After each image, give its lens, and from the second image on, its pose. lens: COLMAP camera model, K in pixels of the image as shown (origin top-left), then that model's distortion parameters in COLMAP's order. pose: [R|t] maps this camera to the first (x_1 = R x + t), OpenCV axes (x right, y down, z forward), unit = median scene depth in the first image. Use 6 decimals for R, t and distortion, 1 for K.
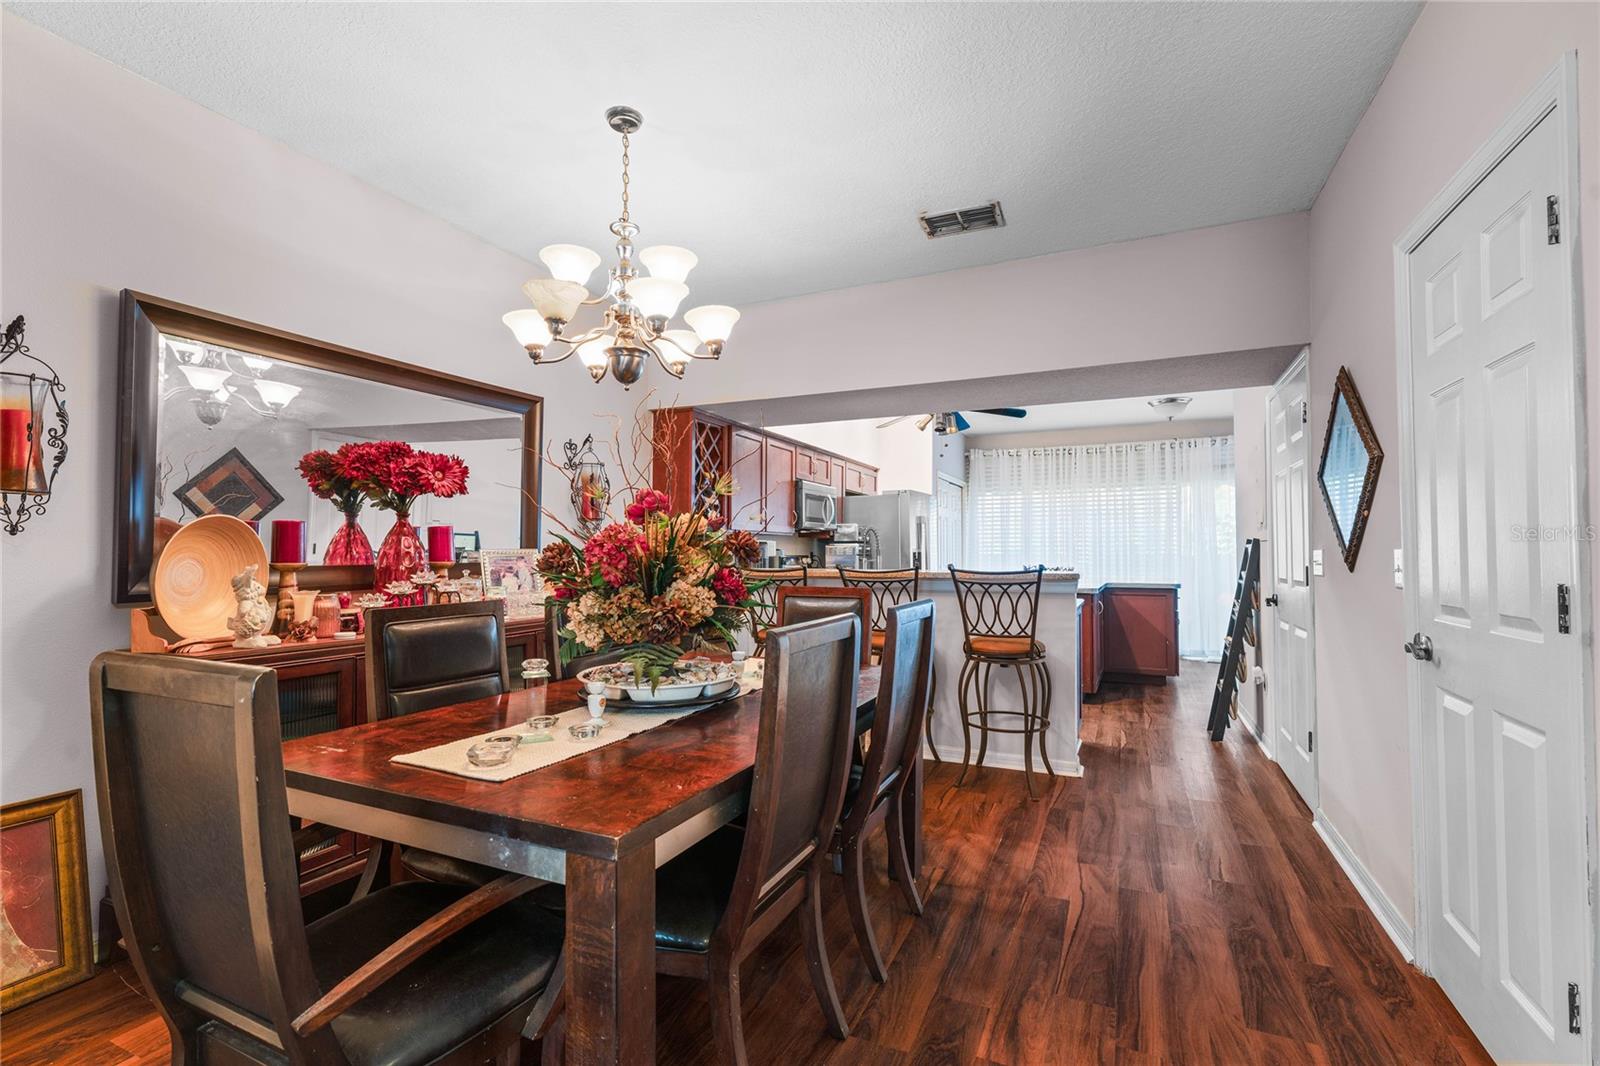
lens RADIAL K [[723.0, 0, 800.0], [0, 723.0, 533.0], [0, 0, 1]] dist [0.000514, -0.000072]
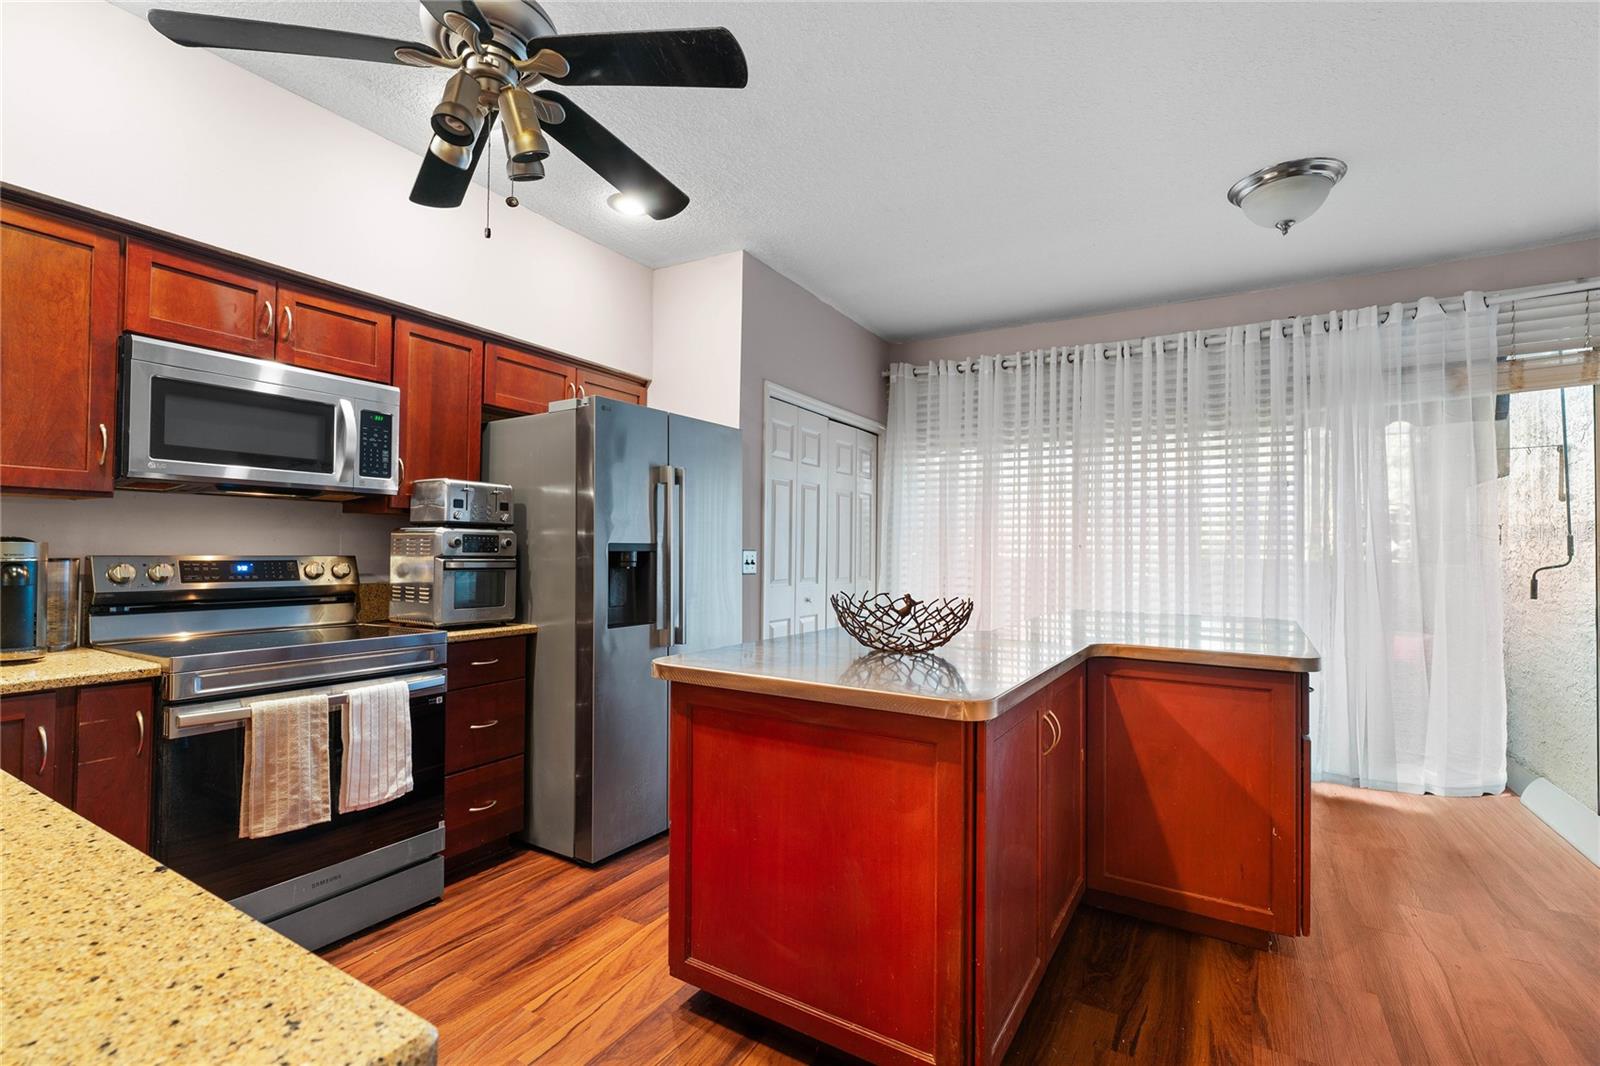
lens RADIAL K [[723.0, 0, 800.0], [0, 723.0, 533.0], [0, 0, 1]] dist [0.000514, -0.000072]
pose [[0.994601, 0.010176, -0.103271, 0.255170], [-0.009918, 0.999946, 0.003016, 0.011742], [0.103296, -0.001976, 0.994649, 0.509231]]
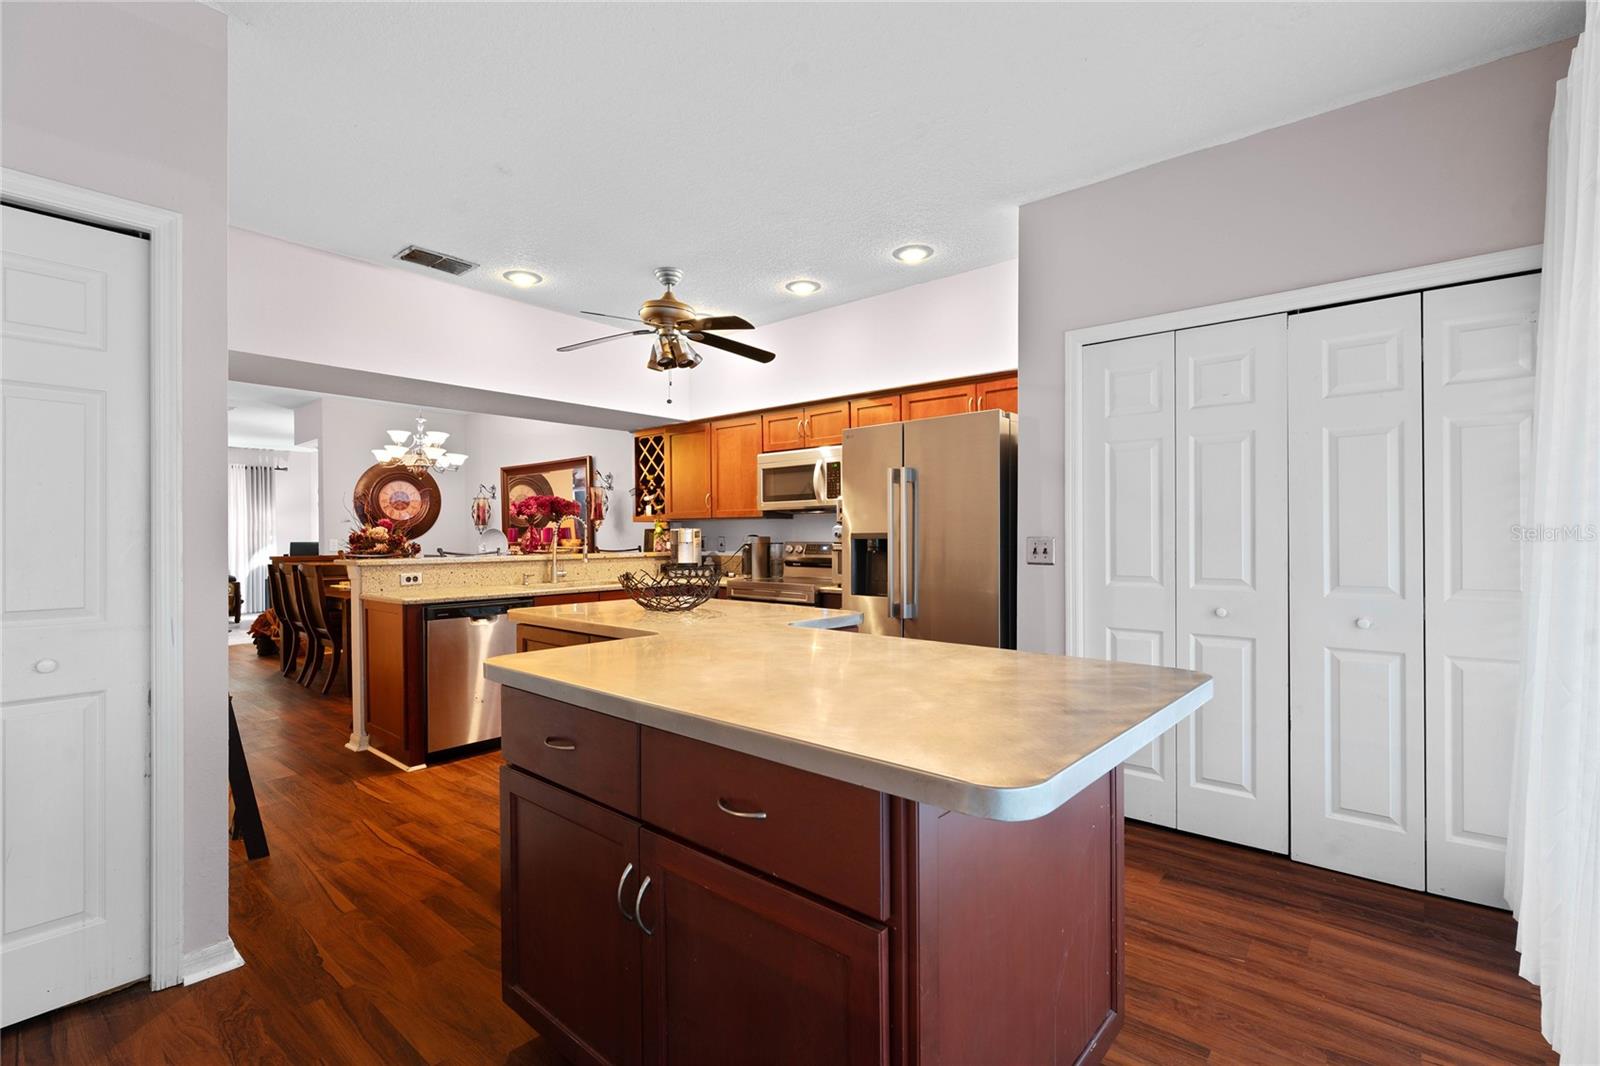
lens RADIAL K [[723.0, 0, 800.0], [0, 723.0, 533.0], [0, 0, 1]] dist [0.000514, -0.000072]
pose [[-0.270587, -0.001278, -0.962695, 0.594556], [0.027227, 0.999589, -0.008980, 0.021638], [0.962310, -0.028641, -0.270441, 0.932642]]
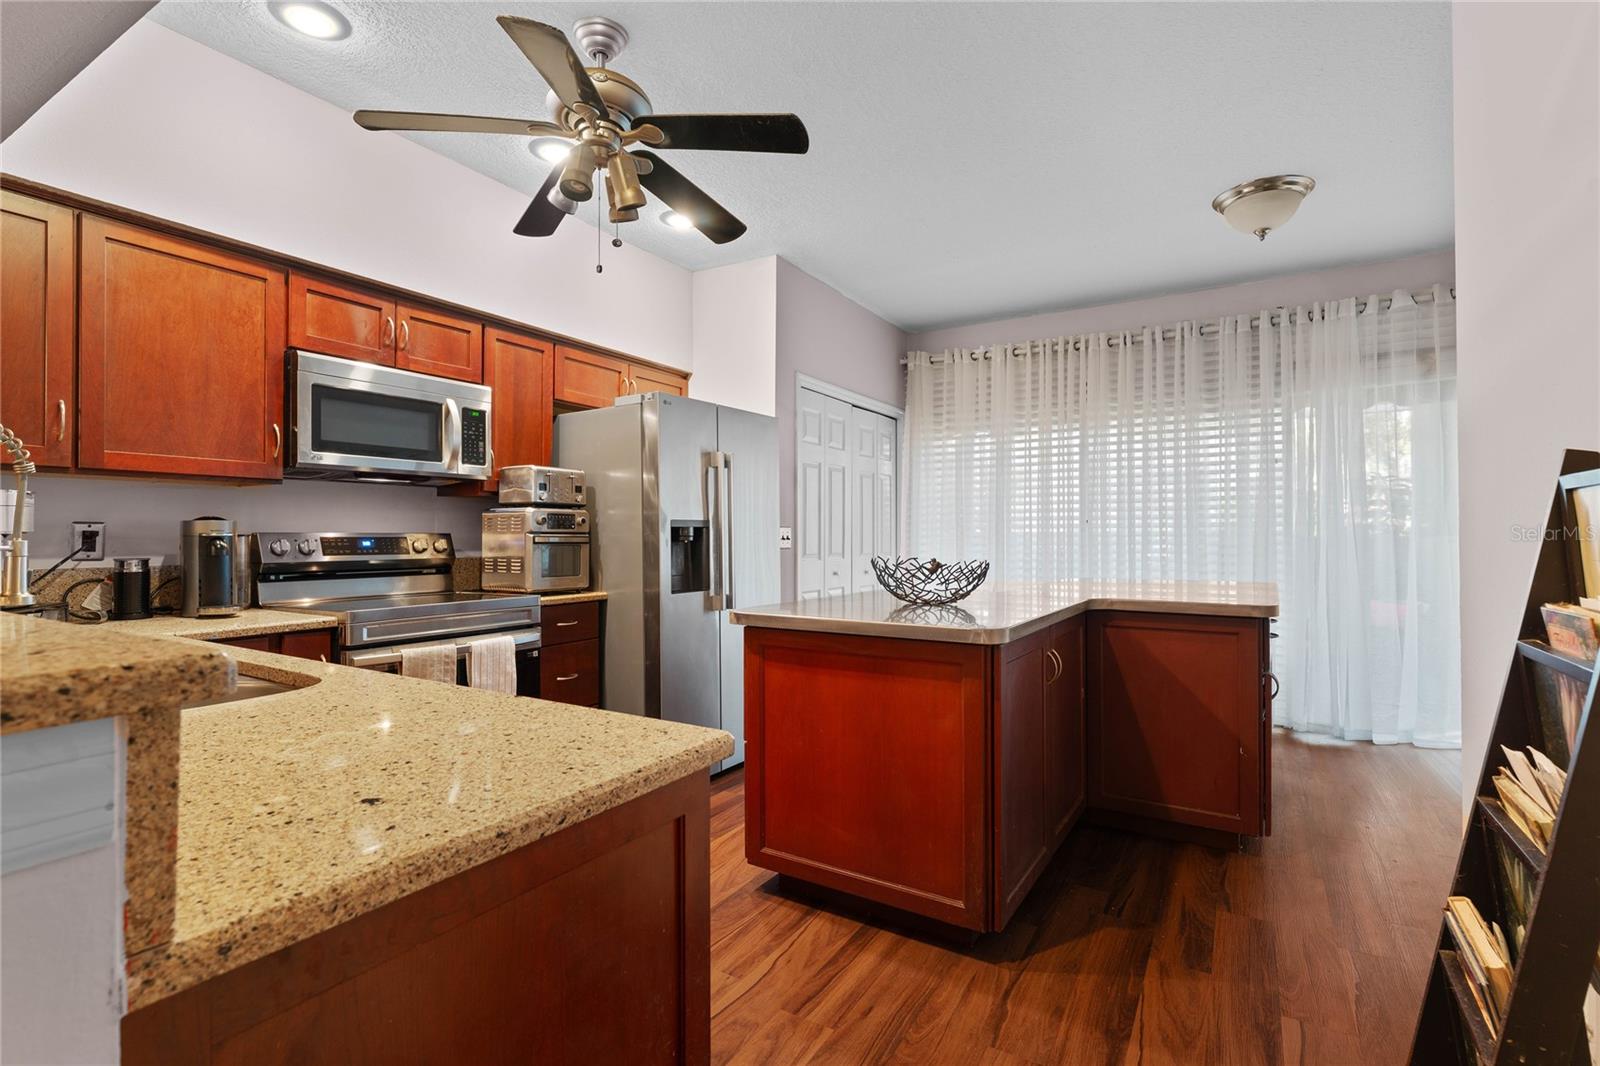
lens RADIAL K [[751.2, 0, 801.8], [0, 751.2, 524.9], [0, 0, 1]] dist [0.001005, 0.000287]
pose [[0.994063, 0.000024, -0.108805, 0.245220], [0.001409, 0.999913, 0.013090, 0.015929], [0.108796, -0.013166, 0.993977, 0.442066]]
